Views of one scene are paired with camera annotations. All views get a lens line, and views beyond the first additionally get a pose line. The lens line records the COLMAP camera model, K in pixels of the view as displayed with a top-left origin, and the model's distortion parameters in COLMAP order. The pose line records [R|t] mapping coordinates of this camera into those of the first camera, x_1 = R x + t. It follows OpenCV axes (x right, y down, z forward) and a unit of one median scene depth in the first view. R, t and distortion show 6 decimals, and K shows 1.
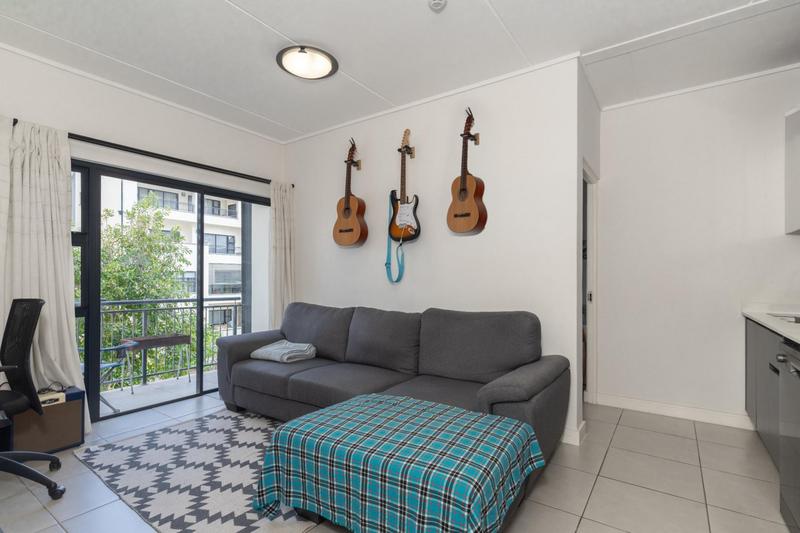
lens RADIAL K [[407.4, 0, 380.1], [0, 407.4, 271.9], [0, 0, 1]] dist [0.000863, 0.000988]
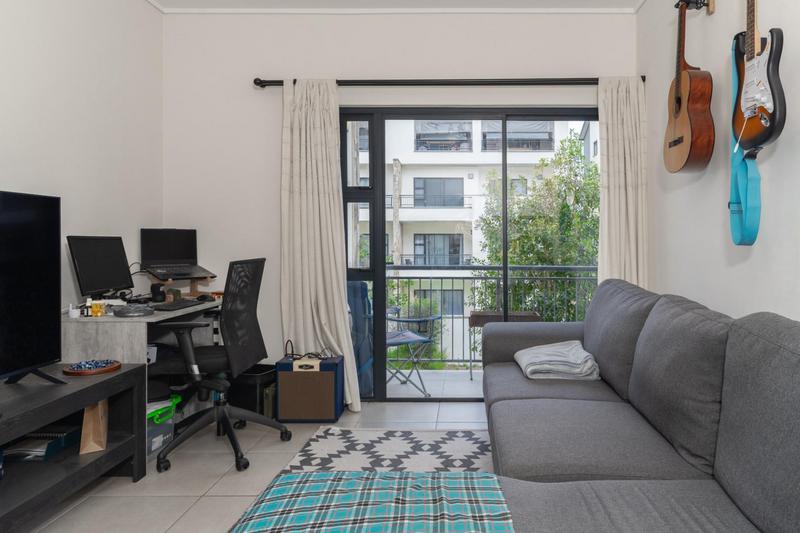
lens RADIAL K [[546.0, 0, 435.0], [0, 546.0, 233.1], [0, 0, 1]] dist [0.003372, 0.000906]
pose [[0.585101, -0.010429, -0.810893, 0.325266], [0.012230, 0.999917, -0.004035, 0.011473], [0.810868, -0.007556, 0.585180, 0.407071]]
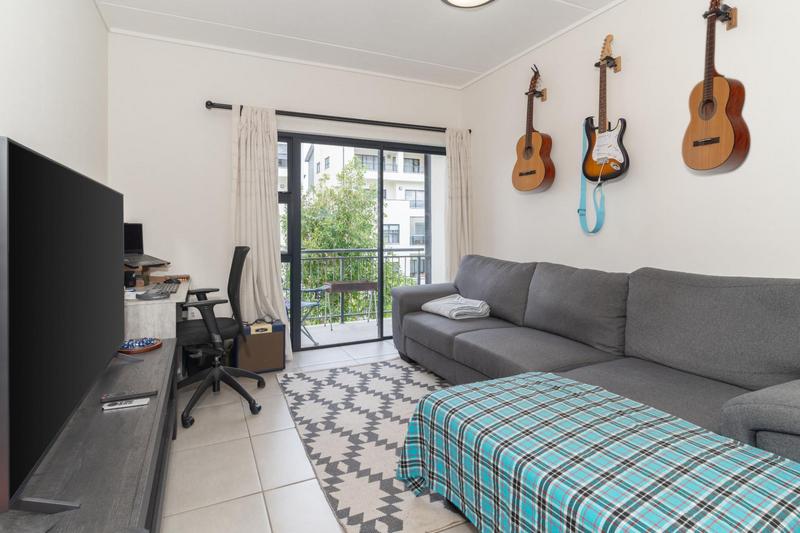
lens RADIAL K [[393.6, 0, 358.1], [0, 393.6, 227.9], [0, 0, 1]] dist [0.002179, 0.000928]
pose [[0.856714, -0.009108, -0.515712, 0.043662], [0.013498, 0.999898, 0.004764, 0.006173], [0.515616, -0.011042, 0.856749, 0.112190]]
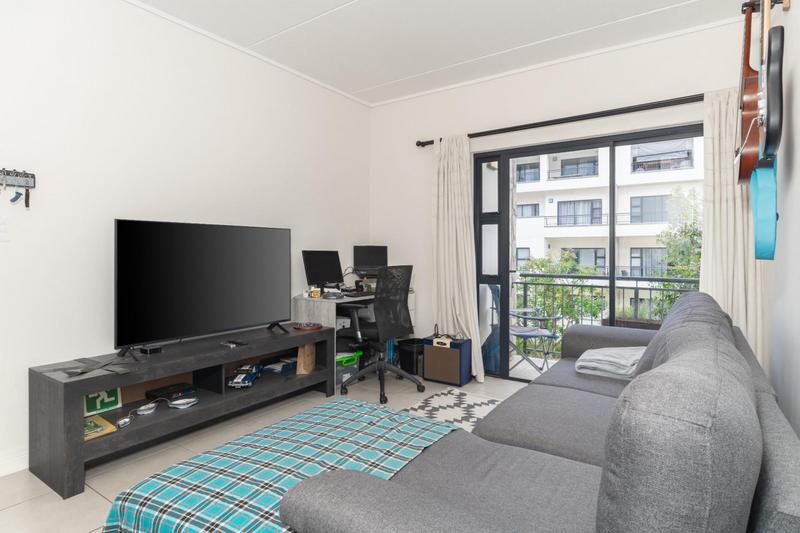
lens RADIAL K [[435.7, 0, 399.8], [0, 435.7, 251.3], [0, 0, 1]] dist [-0.001255, -0.000074]
pose [[0.032740, -0.003287, -0.999459, 0.493676], [0.012724, 0.999915, -0.002871, 0.014526], [0.999383, -0.012623, 0.032779, 0.667067]]
